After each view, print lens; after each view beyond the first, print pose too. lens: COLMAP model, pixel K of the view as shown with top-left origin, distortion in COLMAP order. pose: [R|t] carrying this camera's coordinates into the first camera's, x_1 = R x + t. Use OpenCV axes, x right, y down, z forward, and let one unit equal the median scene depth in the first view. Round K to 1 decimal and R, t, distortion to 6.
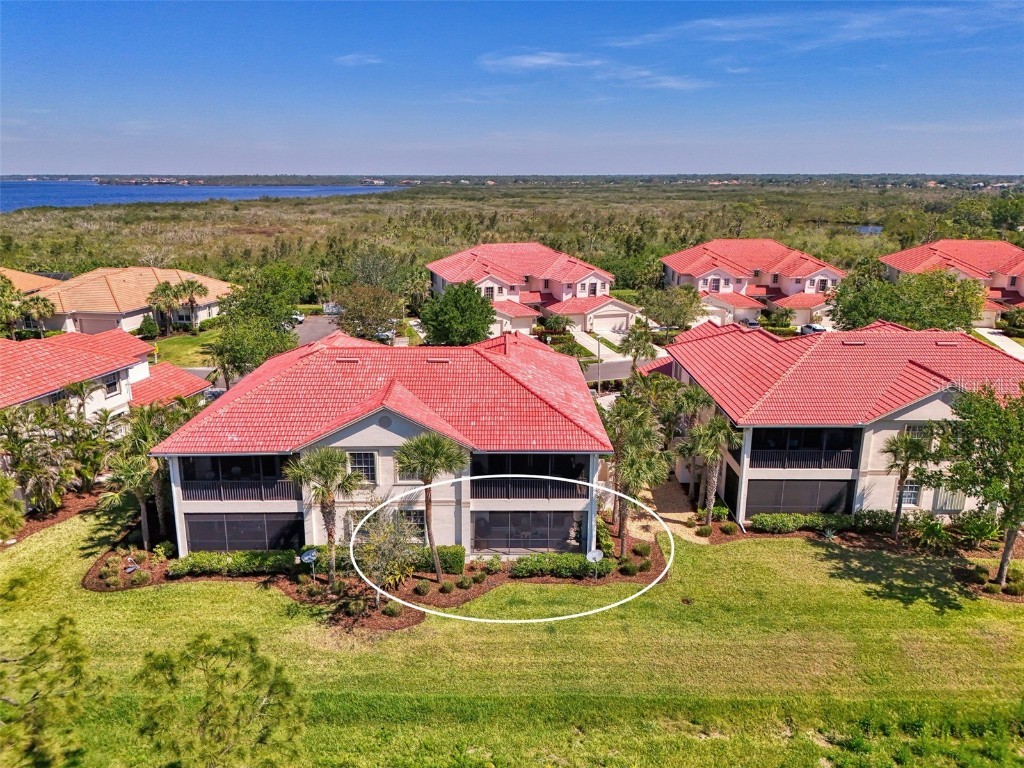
lens RADIAL K [[757.7, 0, 512.0], [0, 757.7, 384.0], [0, 0, 1]] dist [0.001568, 0.000235]
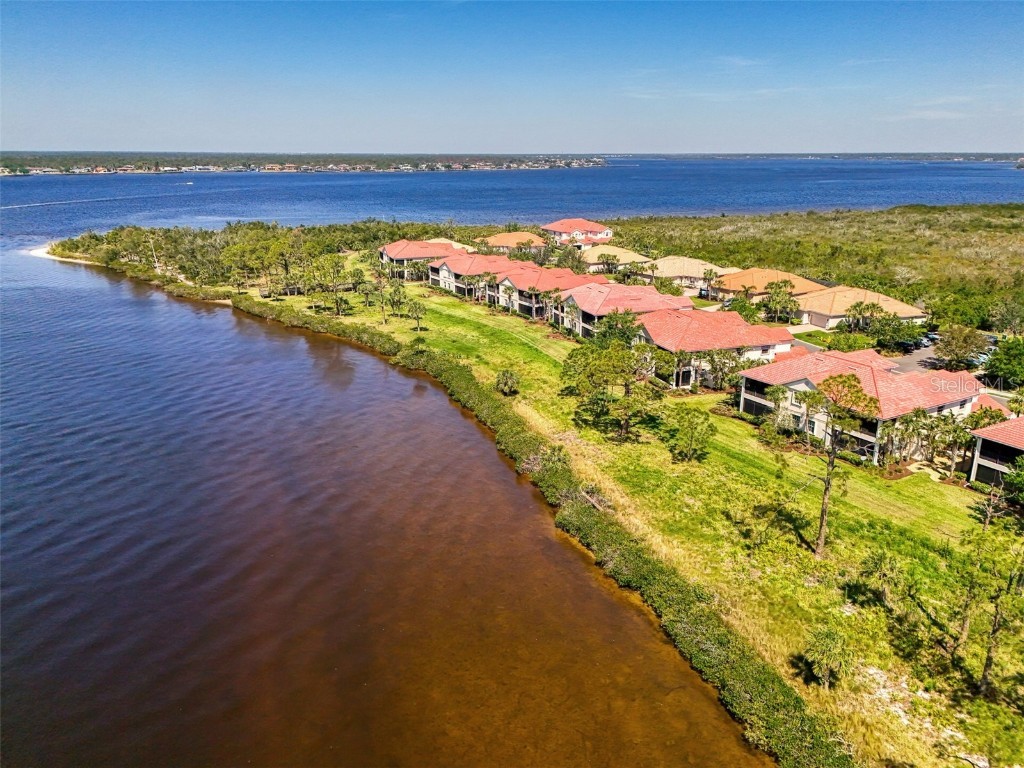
lens RADIAL K [[873.6, 0, 512.0], [0, 873.6, 384.0], [0, 0, 1]] dist [-0.002181, -0.000227]
pose [[0.495719, 0.244108, -0.833471, 0.784713], [-0.227882, 0.962620, 0.146397, -0.066417], [0.838053, 0.117362, 0.532817, -0.621355]]
